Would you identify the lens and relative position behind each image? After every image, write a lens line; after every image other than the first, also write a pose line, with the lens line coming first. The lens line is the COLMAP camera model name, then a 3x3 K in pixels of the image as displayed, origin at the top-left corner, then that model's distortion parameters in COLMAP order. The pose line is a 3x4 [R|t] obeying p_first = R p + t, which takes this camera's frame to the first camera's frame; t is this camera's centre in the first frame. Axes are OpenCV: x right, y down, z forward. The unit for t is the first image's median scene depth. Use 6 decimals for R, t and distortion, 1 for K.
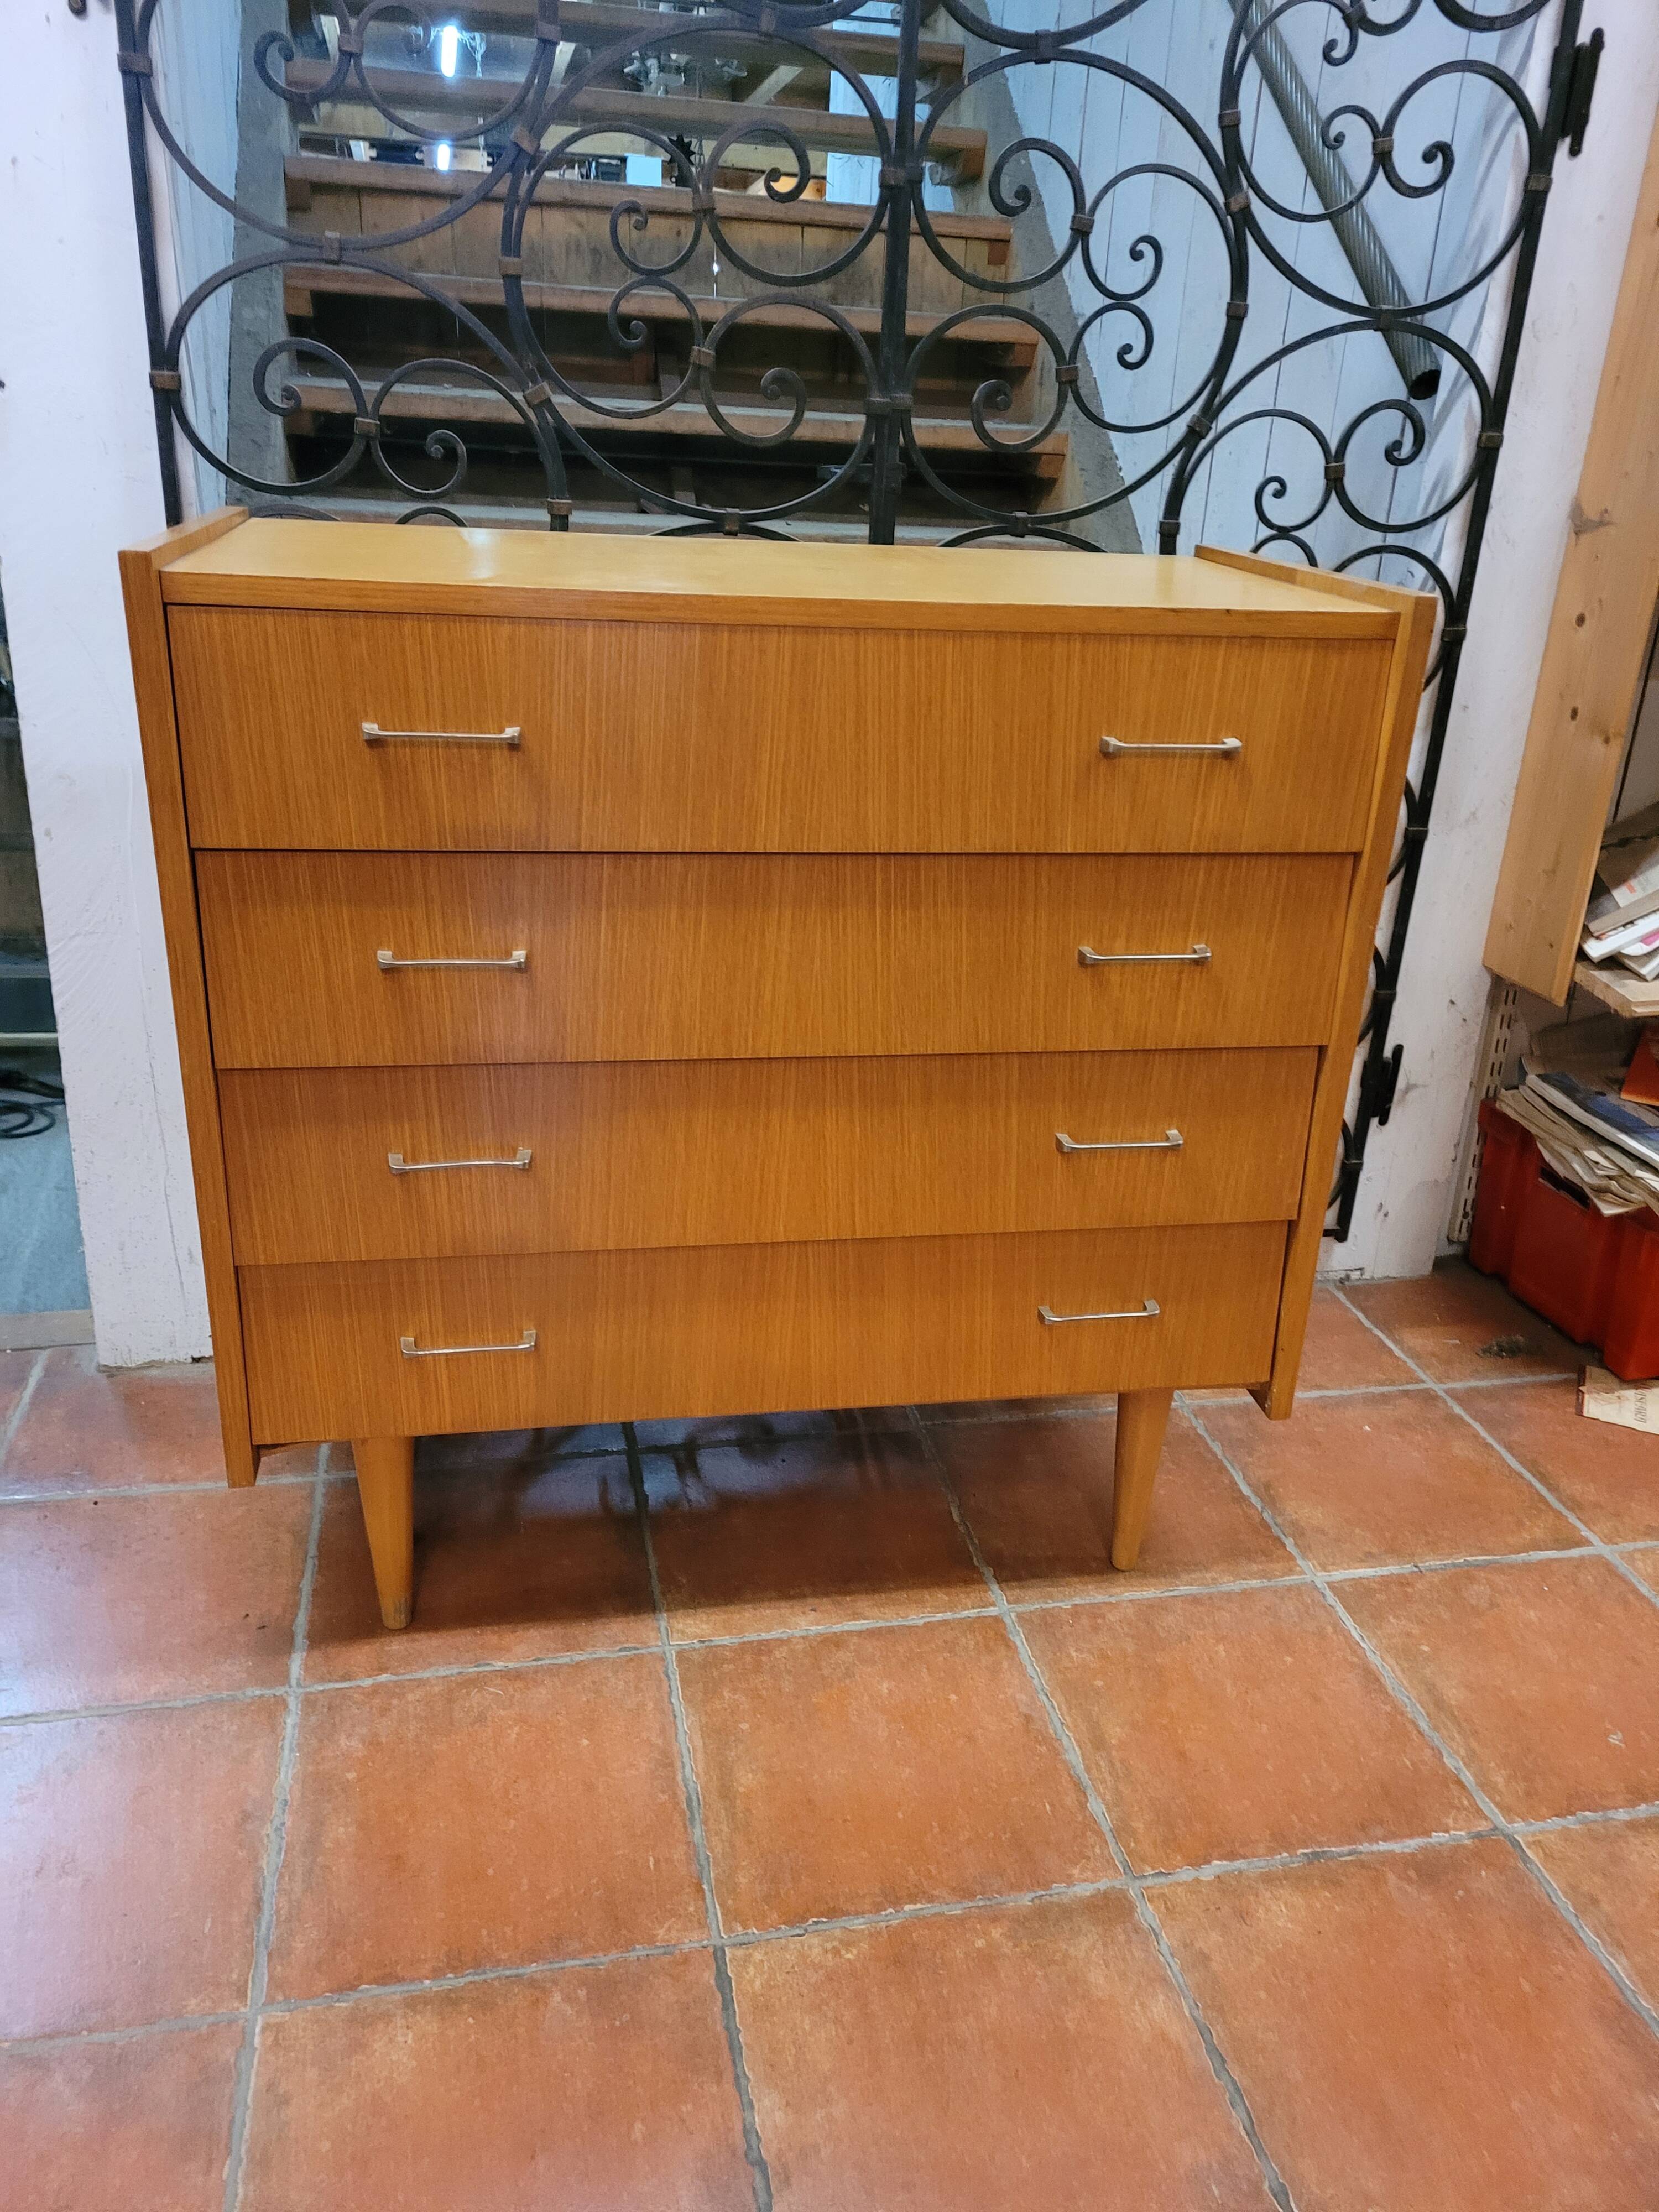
lens RADIAL K [[1649.2, 0, 838.0], [0, 1649.2, 1126.6], [0, 0, 1]] dist [0.064072, -0.058982]
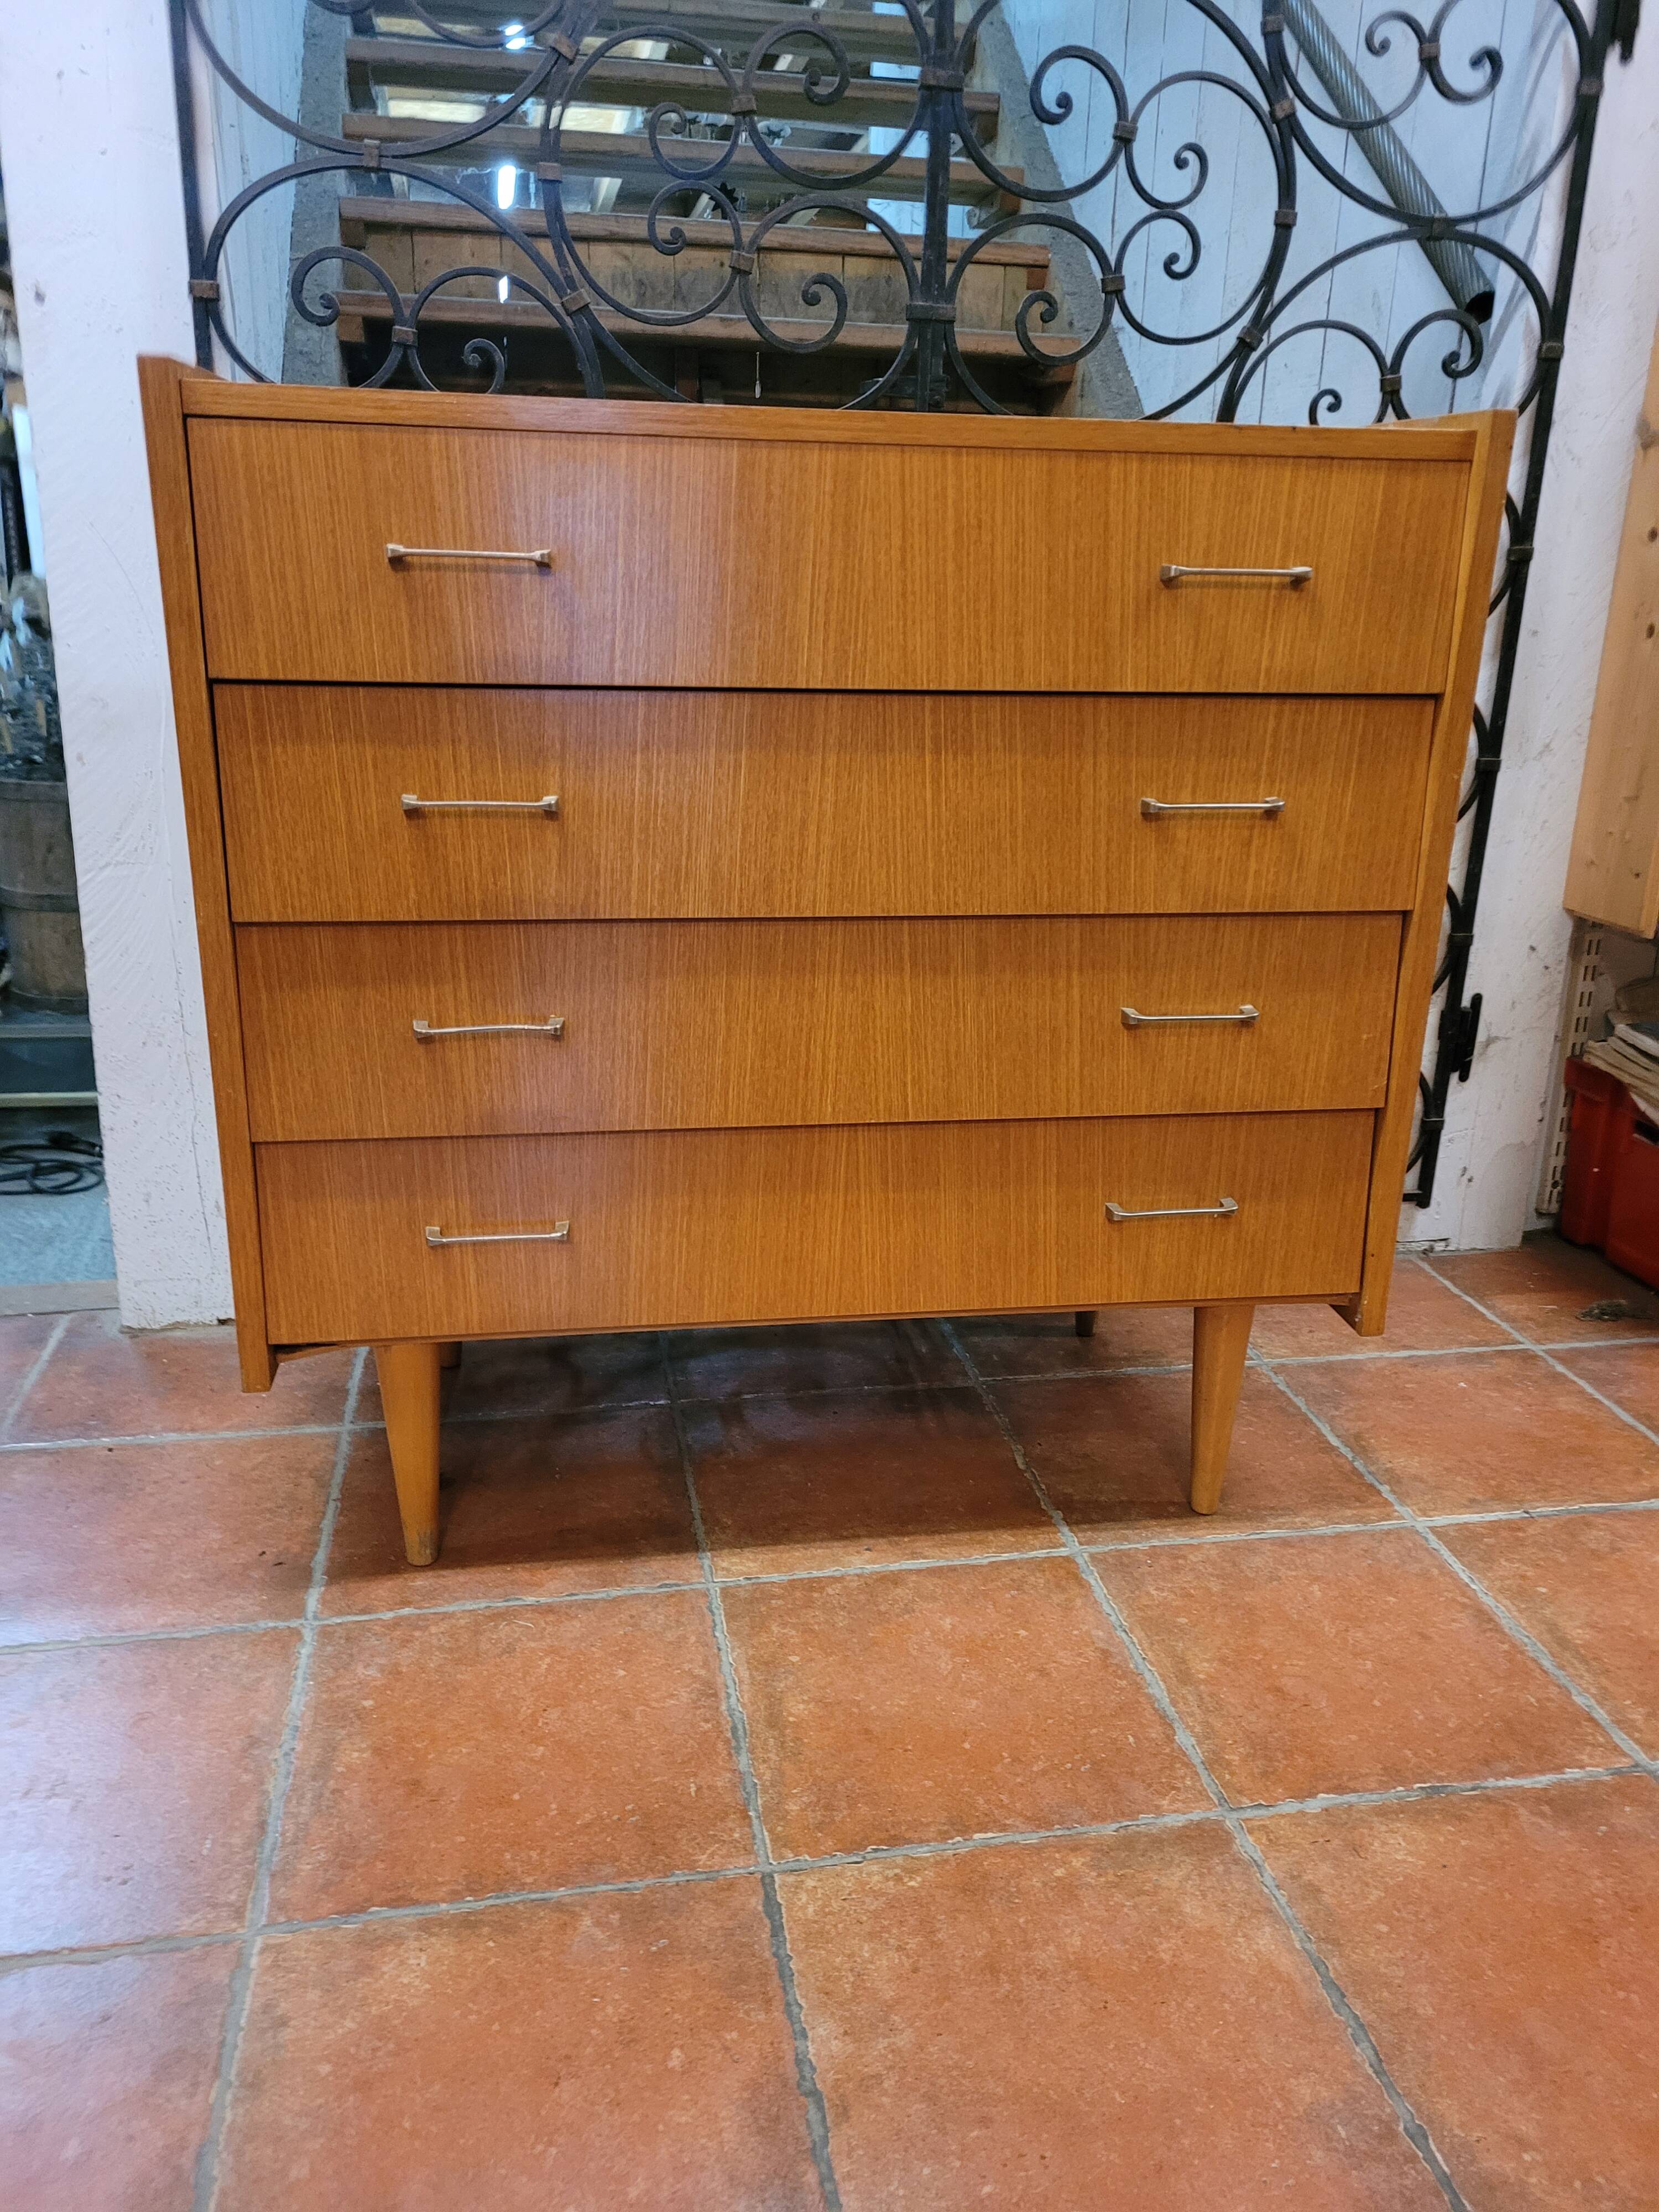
lens RADIAL K [[1649.2, 0, 830.7], [0, 1649.2, 1105.1], [0, 0, 1]] dist [0.064072, -0.058982]
pose [[0.999347, -0.012672, -0.033849, -0.001556], [0.009870, 0.996608, -0.081695, 0.127130], [0.034770, 0.081308, 0.996082, 0.062338]]
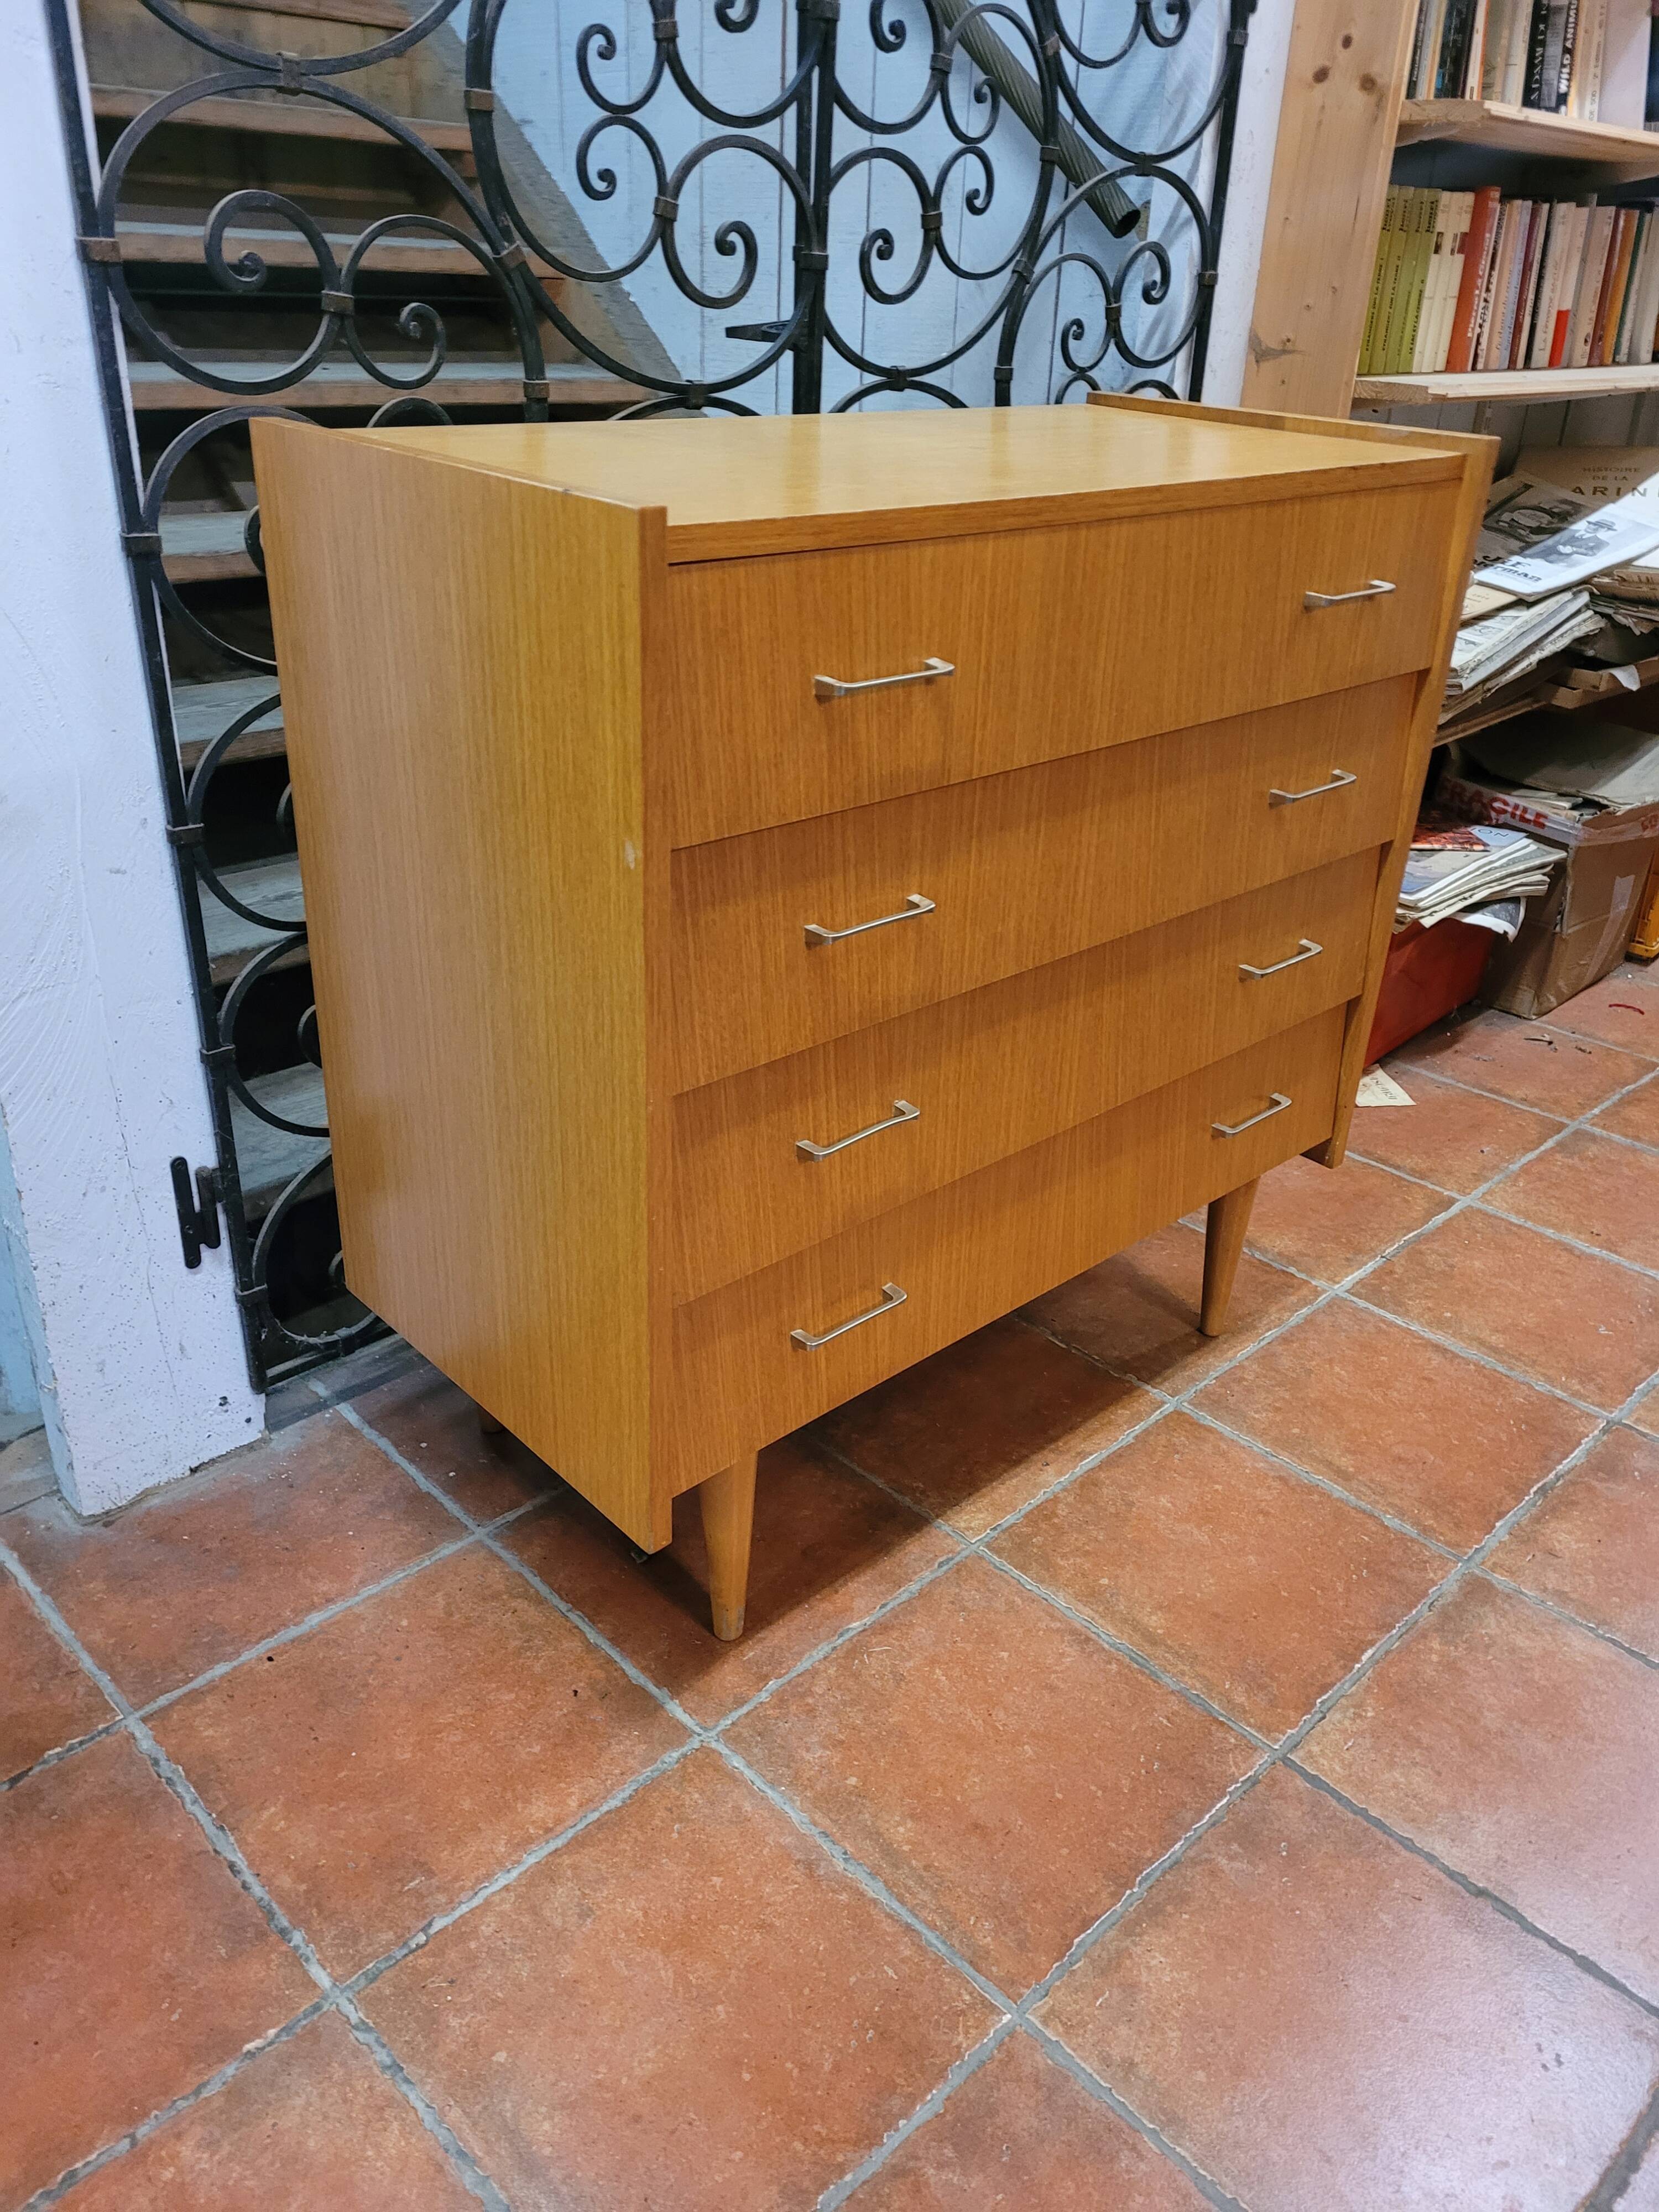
lens RADIAL K [[1649.2, 0, 838.0], [0, 1649.2, 1102.3], [0, 0, 1]] dist [0.064072, -0.058982]
pose [[0.845251, -0.254046, 0.470118, -0.595563], [0.207532, 0.966768, 0.149297, -0.120572], [-0.492424, -0.028629, 0.869885, 0.170262]]
